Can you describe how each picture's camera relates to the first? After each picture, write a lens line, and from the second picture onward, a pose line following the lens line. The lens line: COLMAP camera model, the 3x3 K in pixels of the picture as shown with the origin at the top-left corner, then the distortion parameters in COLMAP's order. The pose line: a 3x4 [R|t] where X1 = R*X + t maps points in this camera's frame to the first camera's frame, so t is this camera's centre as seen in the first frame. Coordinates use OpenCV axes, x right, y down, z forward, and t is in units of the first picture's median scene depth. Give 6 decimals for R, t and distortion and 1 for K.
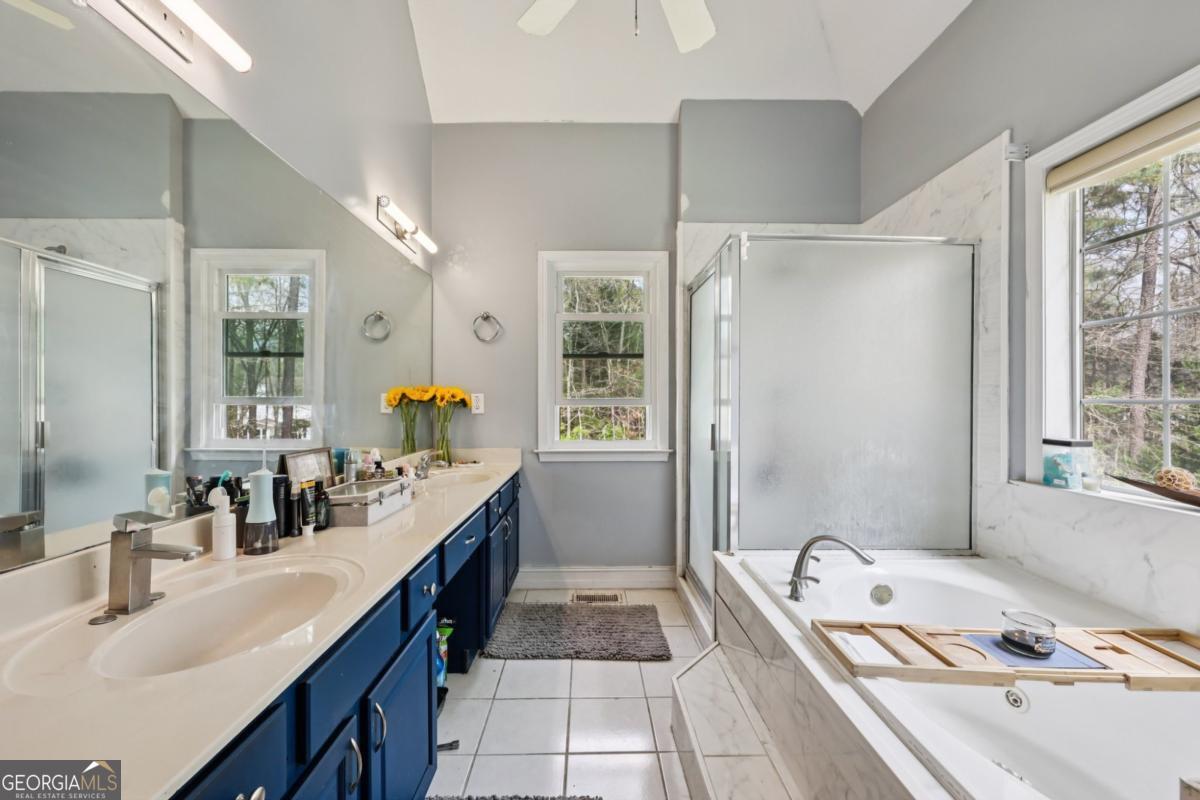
lens RADIAL K [[487.7, 0, 595.7], [0, 487.7, 400.3], [0, 0, 1]] dist [0.001949, 0.000338]
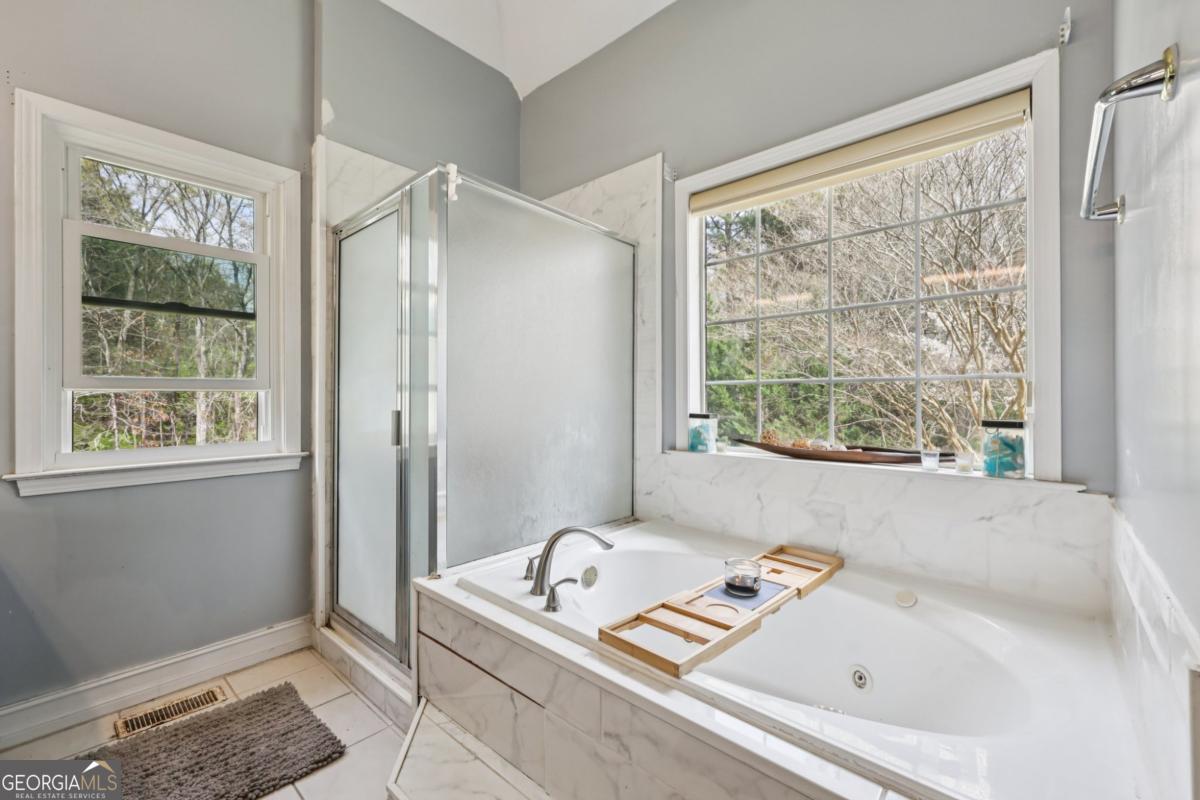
lens RADIAL K [[498.6, 0, 601.8], [0, 498.6, 396.7], [0, 0, 1]] dist [0.003134, -0.000197]
pose [[0.678105, 0.000220, 0.734965, -0.126194], [0.002385, 0.999994, -0.002500, 0.033811], [-0.734961, 0.003448, 0.678100, 0.273373]]
